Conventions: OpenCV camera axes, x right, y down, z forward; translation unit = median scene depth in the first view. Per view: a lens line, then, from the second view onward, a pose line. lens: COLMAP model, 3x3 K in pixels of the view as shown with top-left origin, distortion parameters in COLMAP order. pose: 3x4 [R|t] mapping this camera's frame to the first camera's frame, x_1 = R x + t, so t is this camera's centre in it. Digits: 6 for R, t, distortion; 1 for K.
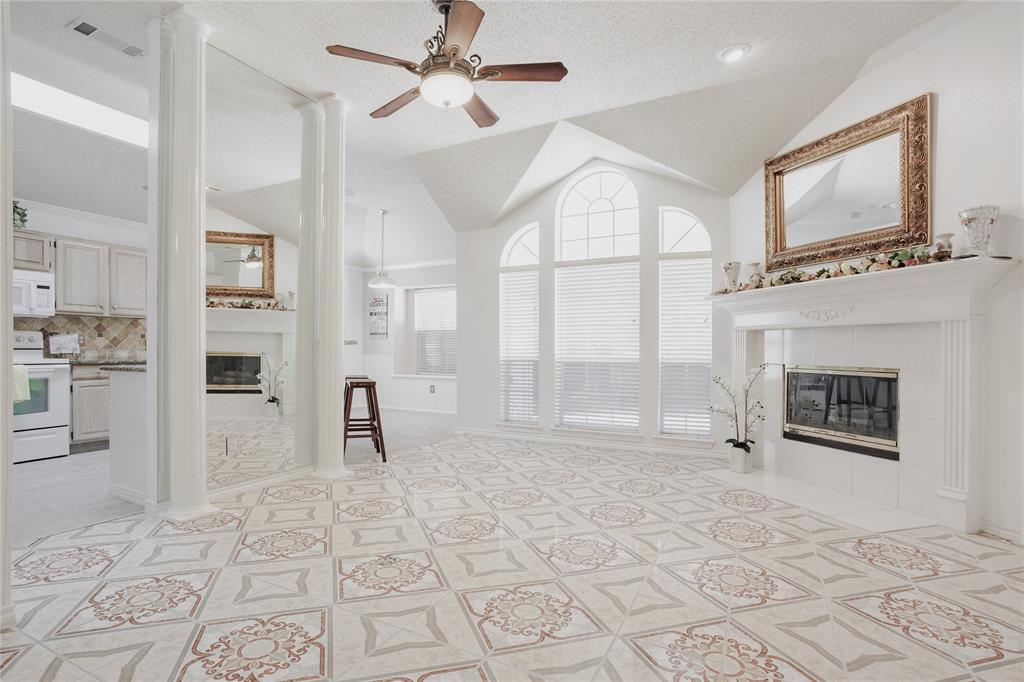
lens RADIAL K [[497.1, 0, 497.0], [0, 497.1, 342.8], [0, 0, 1]] dist [-0.045714, 0.029537]
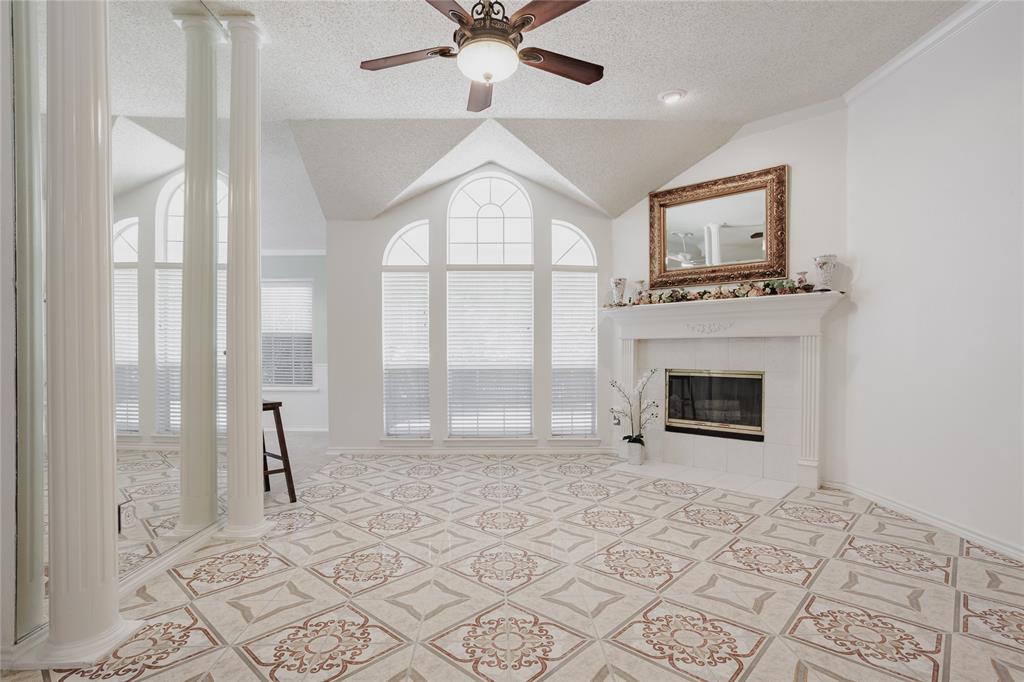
lens RADIAL K [[508.2, 0, 508.3], [0, 508.2, 357.7], [0, 0, 1]] dist [-0.041107, 0.033872]
pose [[0.869079, -0.008615, 0.494599, -0.285535], [-0.001809, 0.999786, 0.020593, -0.006490], [-0.494670, -0.018792, 0.868878, 0.108219]]
